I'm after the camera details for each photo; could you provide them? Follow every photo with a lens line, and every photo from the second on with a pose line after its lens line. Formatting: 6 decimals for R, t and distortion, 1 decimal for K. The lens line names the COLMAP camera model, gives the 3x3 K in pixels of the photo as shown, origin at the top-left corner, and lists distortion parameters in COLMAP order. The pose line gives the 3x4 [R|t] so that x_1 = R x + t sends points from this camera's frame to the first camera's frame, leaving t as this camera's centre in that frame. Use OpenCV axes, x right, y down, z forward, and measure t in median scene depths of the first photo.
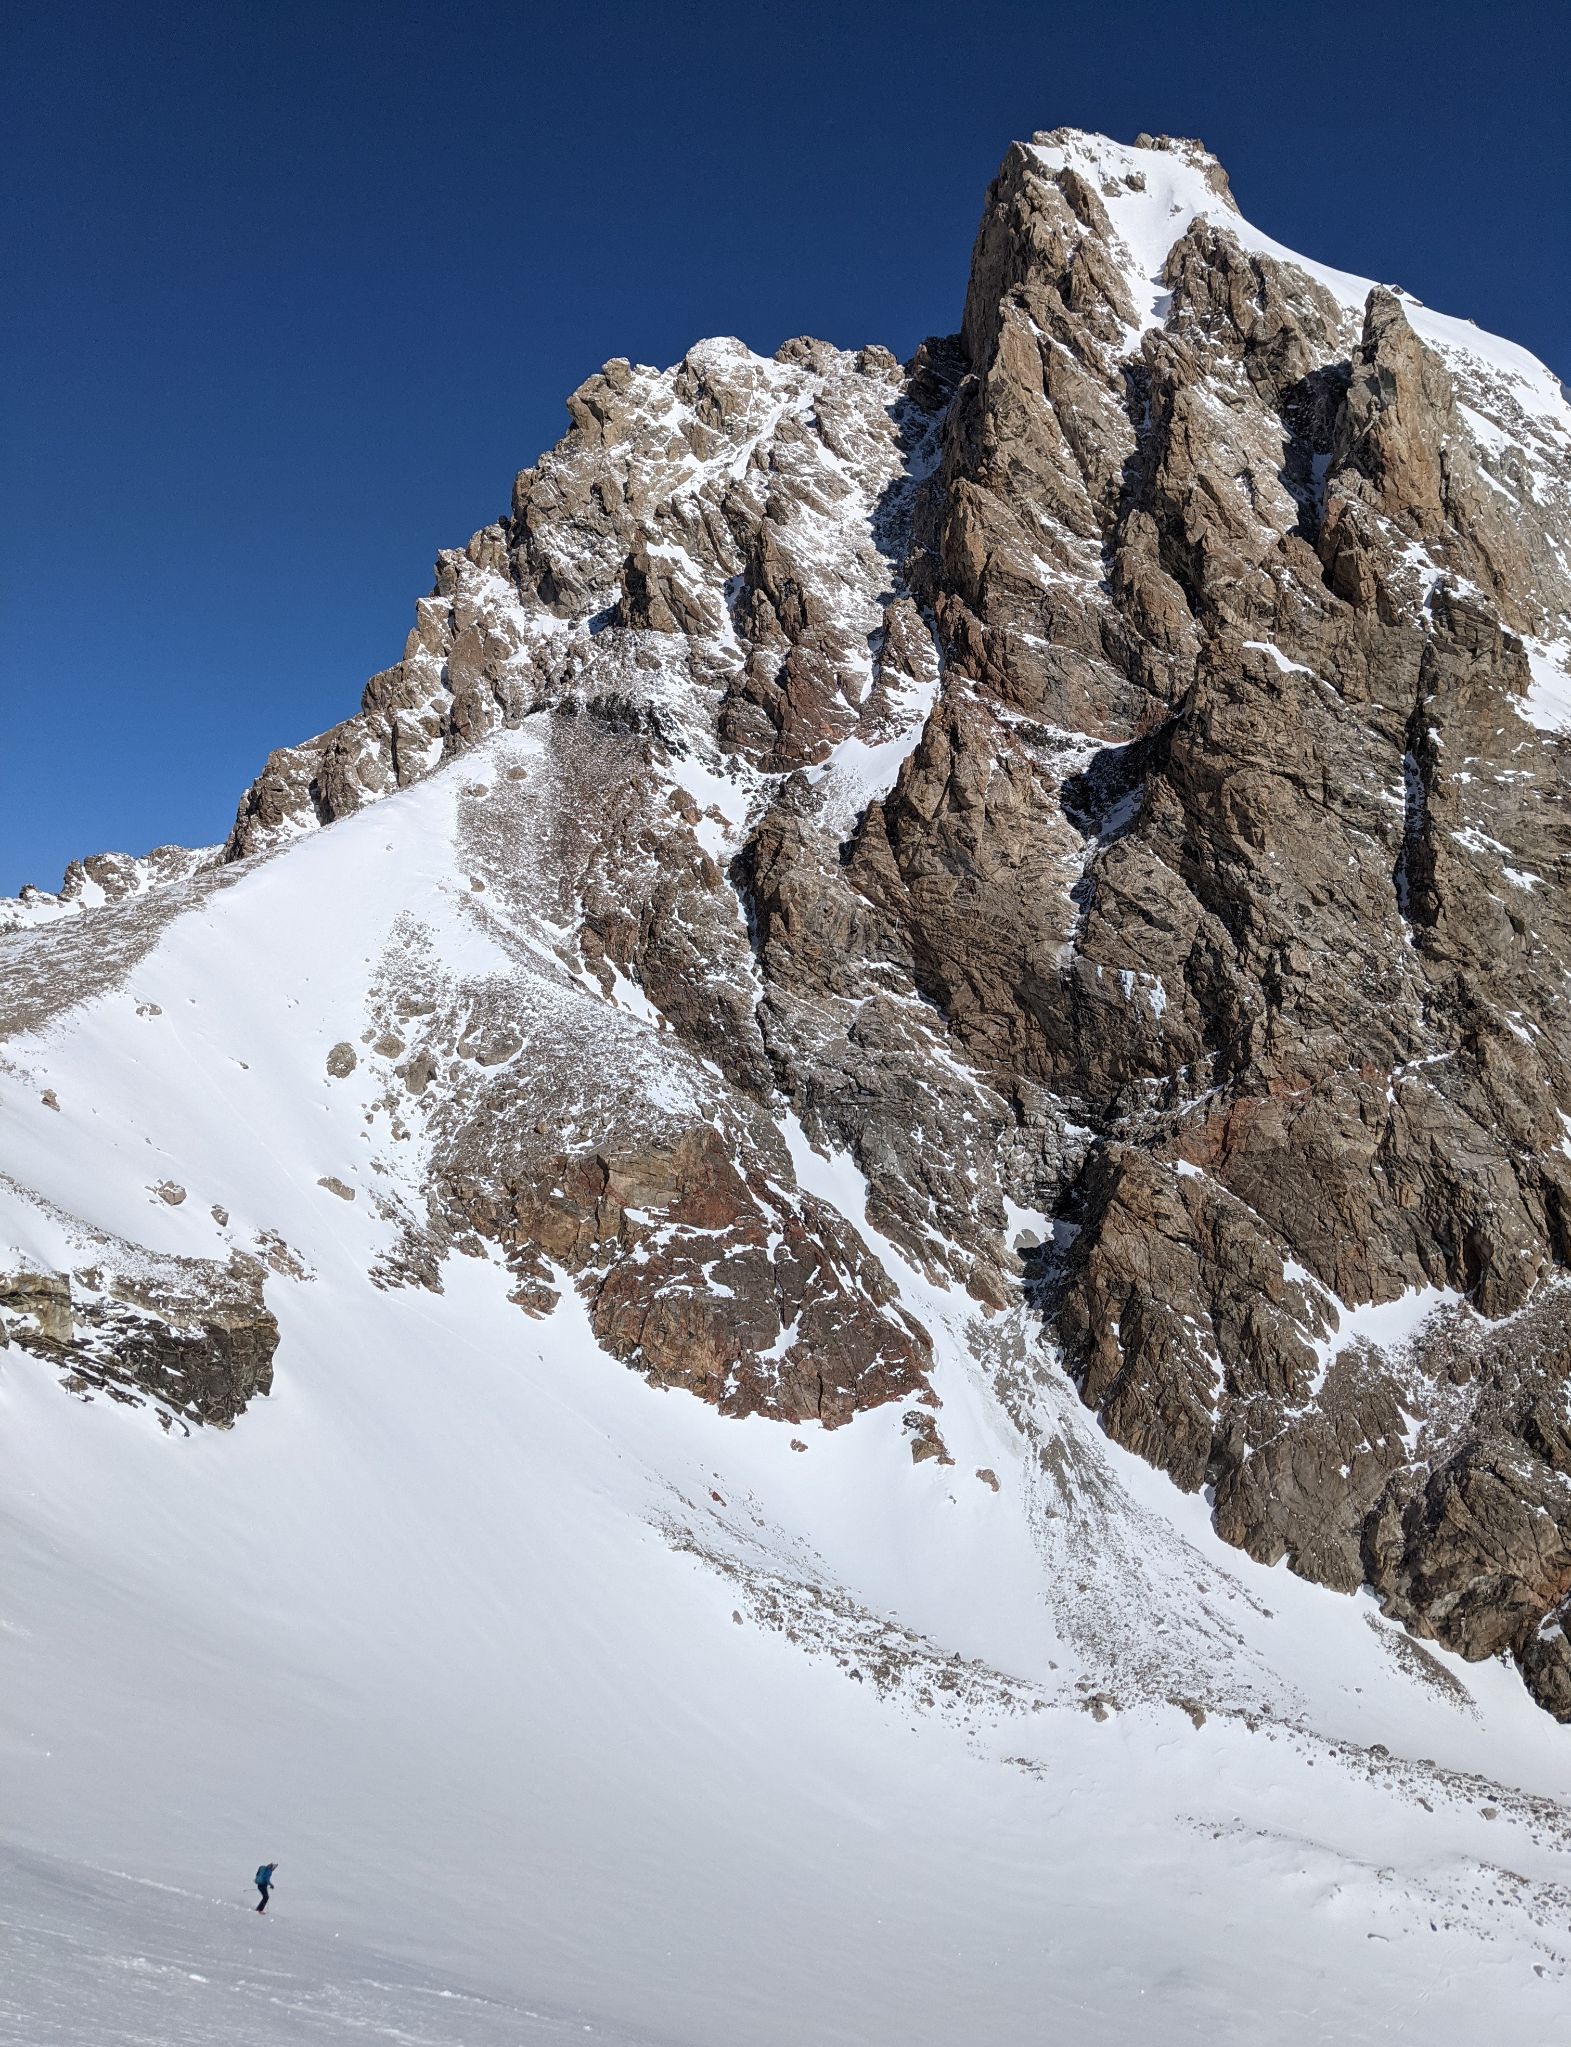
lens RADIAL K [[1636.5, 0, 785.5], [0, 1636.5, 1023.5], [0, 0, 1]] dist [0.071529, -0.145112]
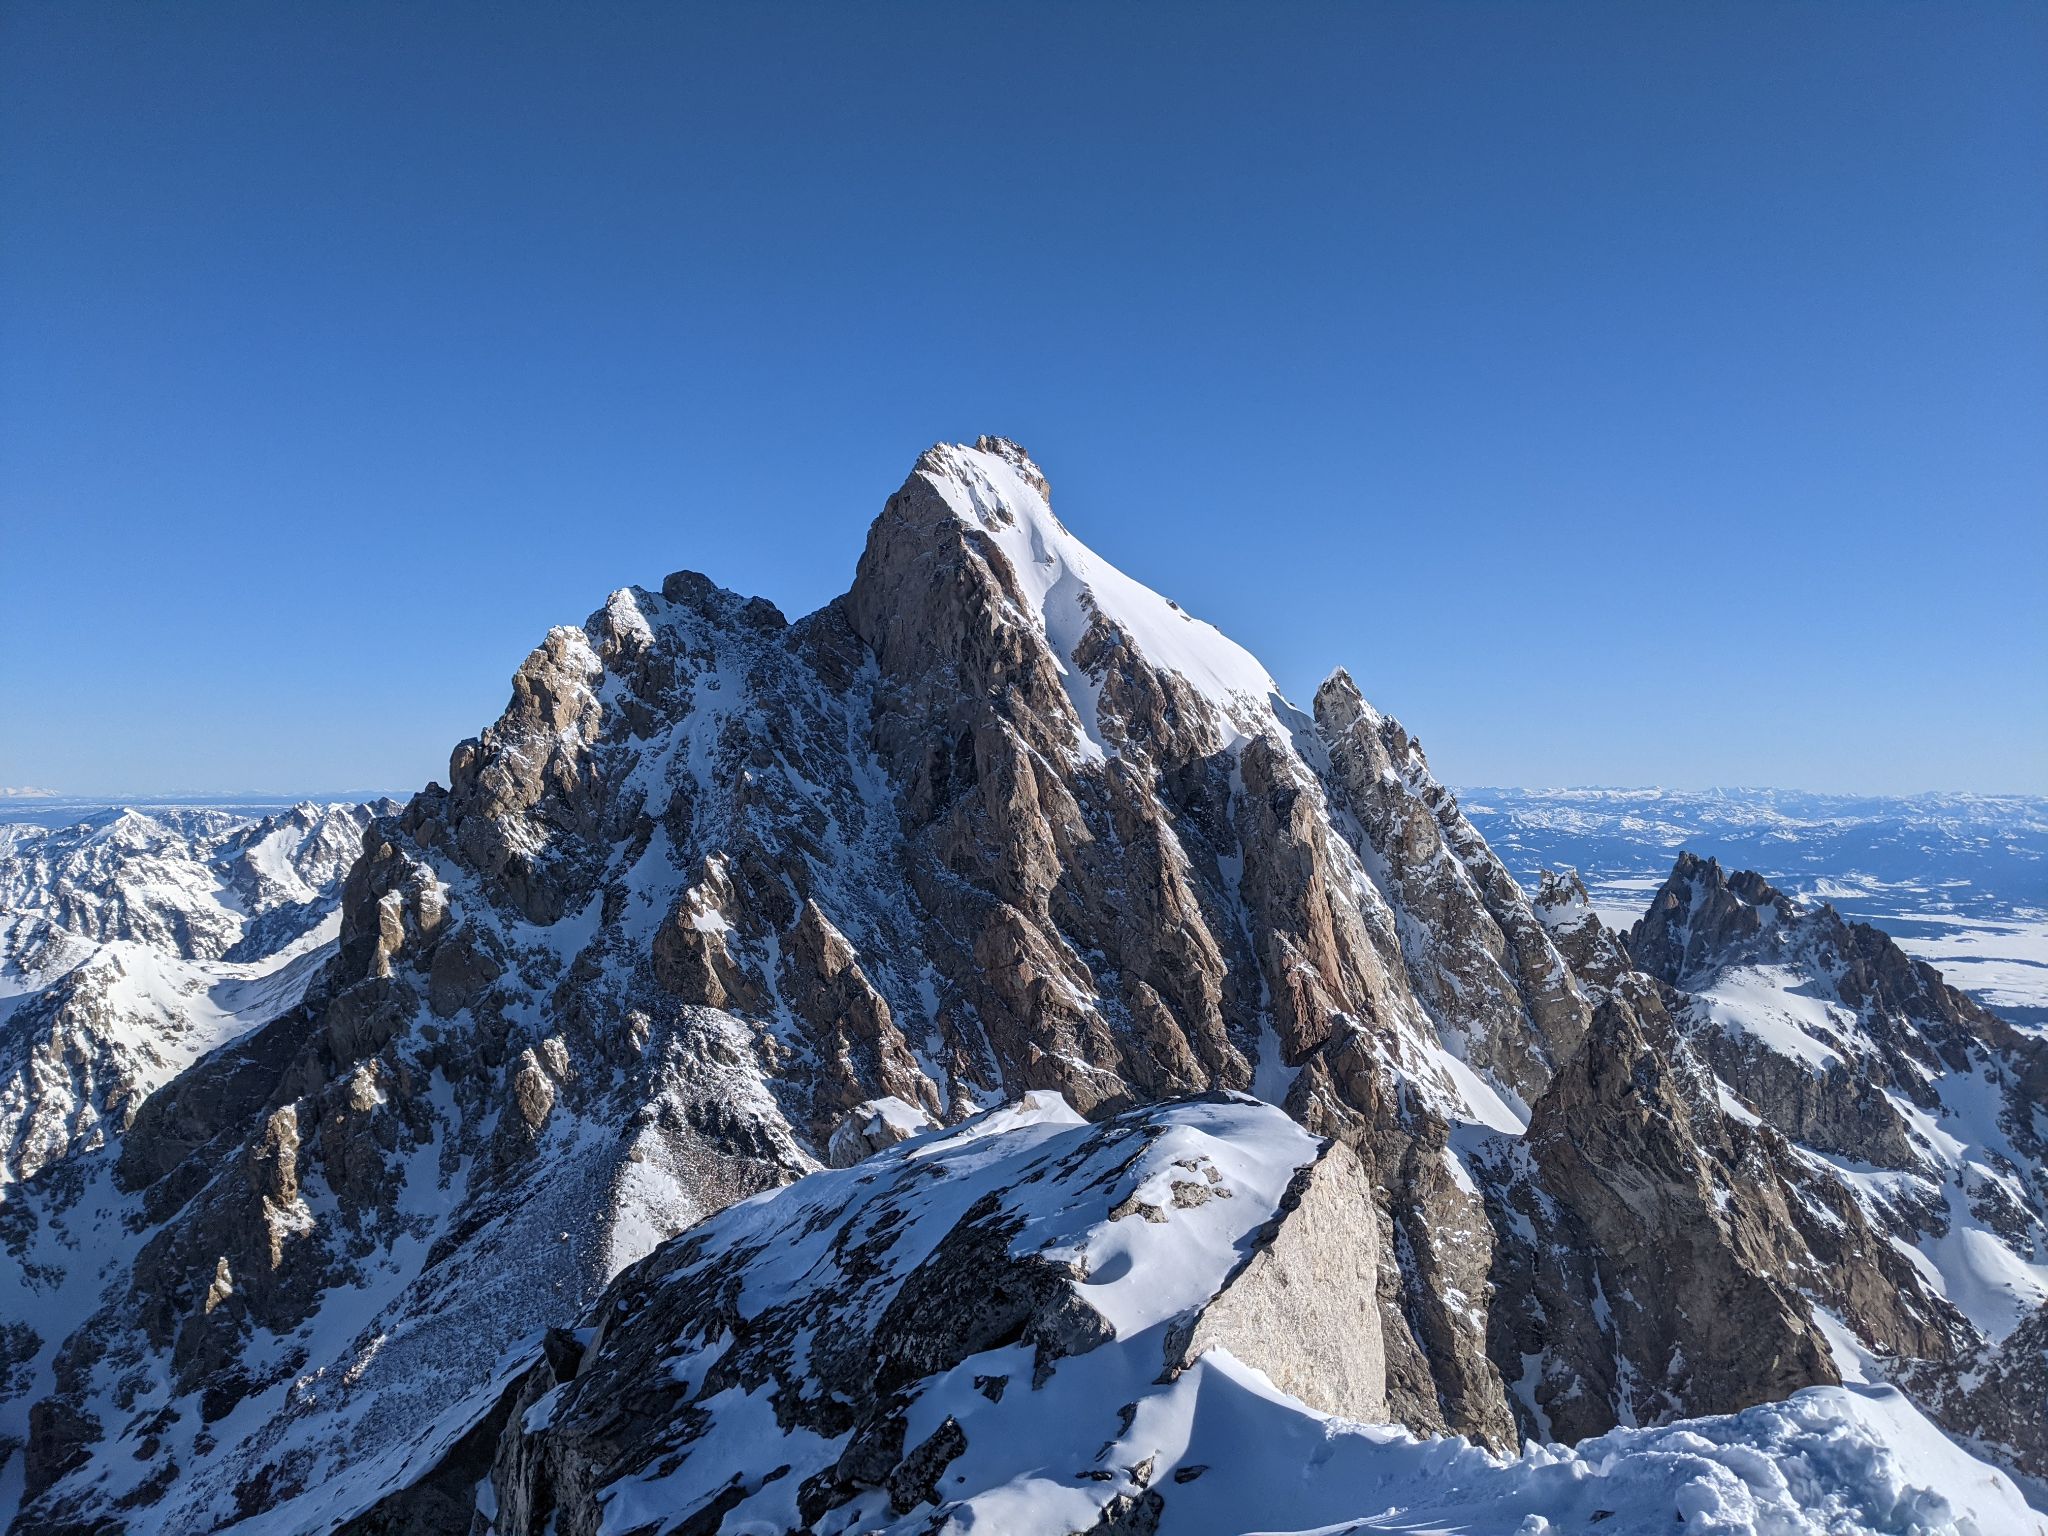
lens RADIAL K [[1587.6, 0, 1036.4], [0, 1587.6, 780.2], [0, 0, 1]] dist [0.097640, -0.145897]
pose [[0.862650, -0.003181, 0.505791, -0.455087], [-0.009967, 0.999679, 0.023286, -0.442348], [-0.505703, -0.025128, 0.862342, -0.017513]]
